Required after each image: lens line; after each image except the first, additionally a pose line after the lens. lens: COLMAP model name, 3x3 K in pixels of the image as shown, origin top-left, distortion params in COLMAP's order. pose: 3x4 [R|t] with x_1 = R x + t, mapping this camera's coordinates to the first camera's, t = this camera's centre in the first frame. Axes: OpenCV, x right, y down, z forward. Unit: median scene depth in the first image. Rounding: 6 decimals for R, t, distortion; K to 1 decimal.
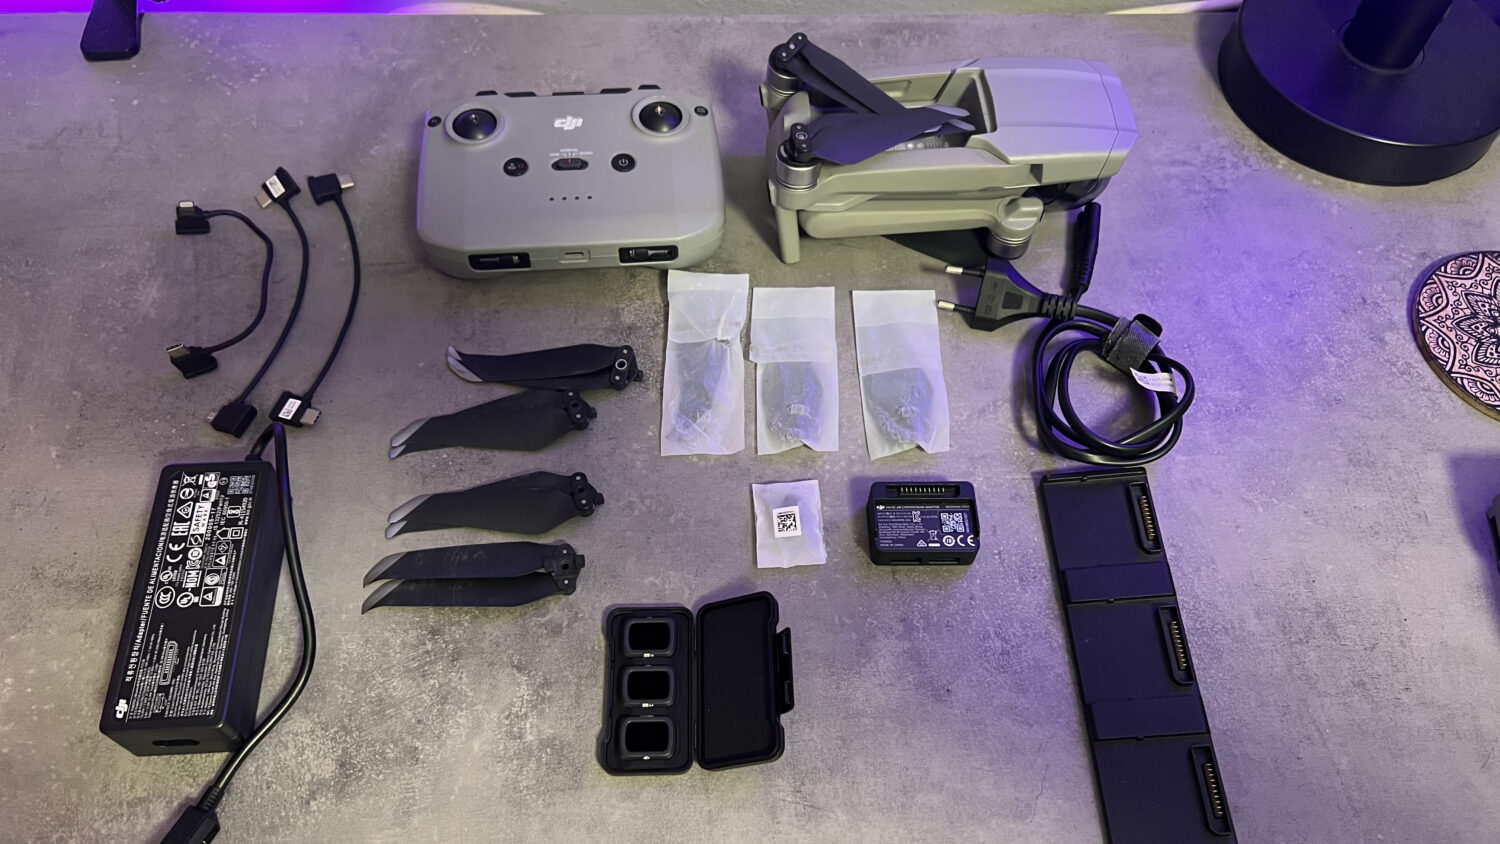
lens RADIAL K [[1132.7, 0, 758.9], [0, 1132.7, 415.5], [0, 0, 1]] dist [0.027883, -0.057361]
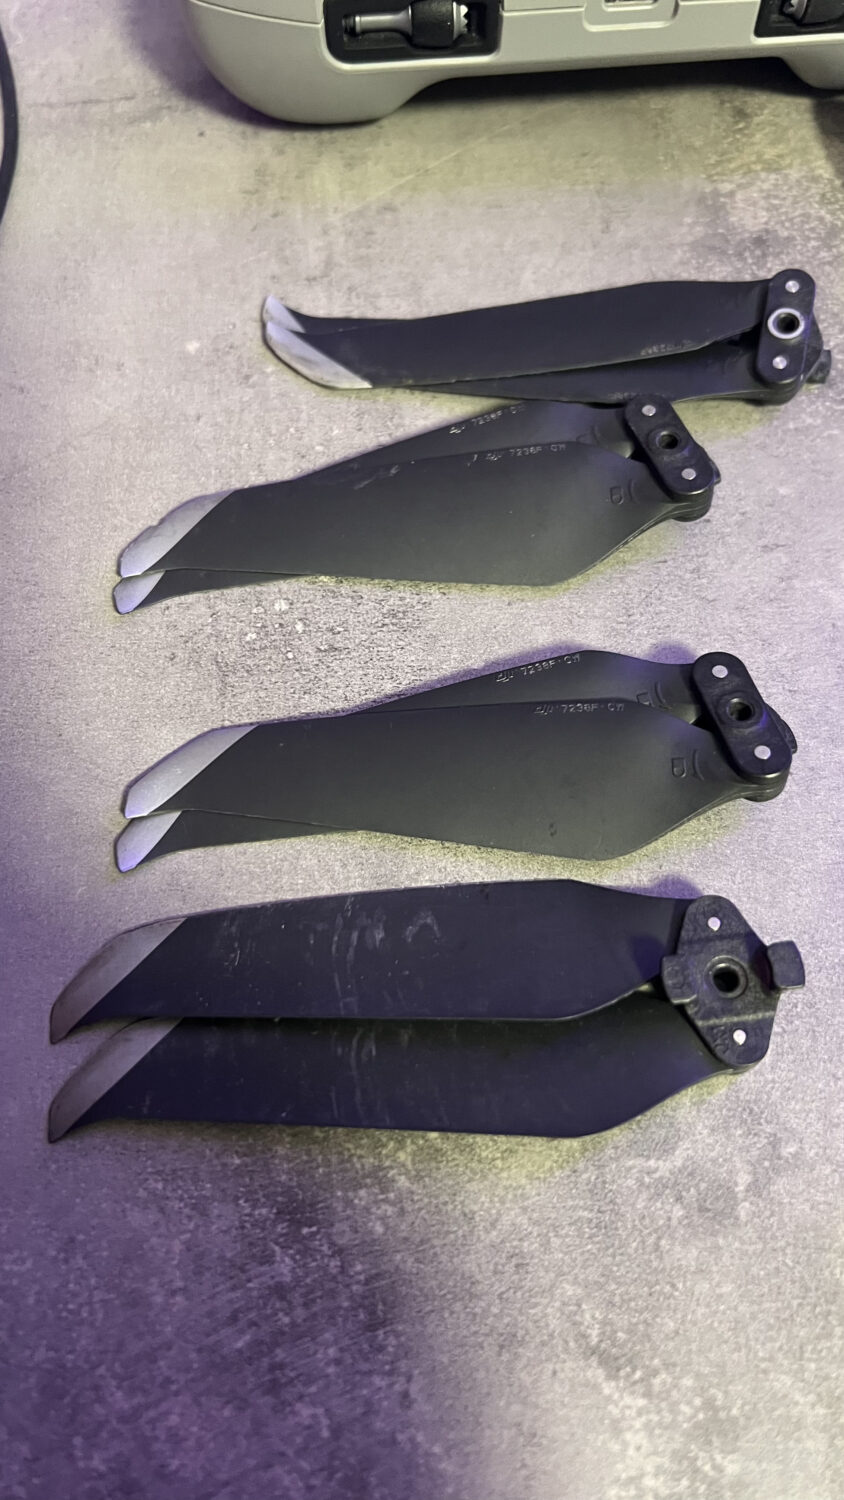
lens RADIAL K [[1132.7, 0, 422.0], [0, 1132.7, 750.0], [0, 0, 1]] dist [0.027883, -0.057361]
pose [[0.998376, -0.002039, -0.056929, -0.237713], [0.010086, 0.989898, 0.141425, 0.034516], [0.056065, -0.141770, 0.988311, 0.733857]]
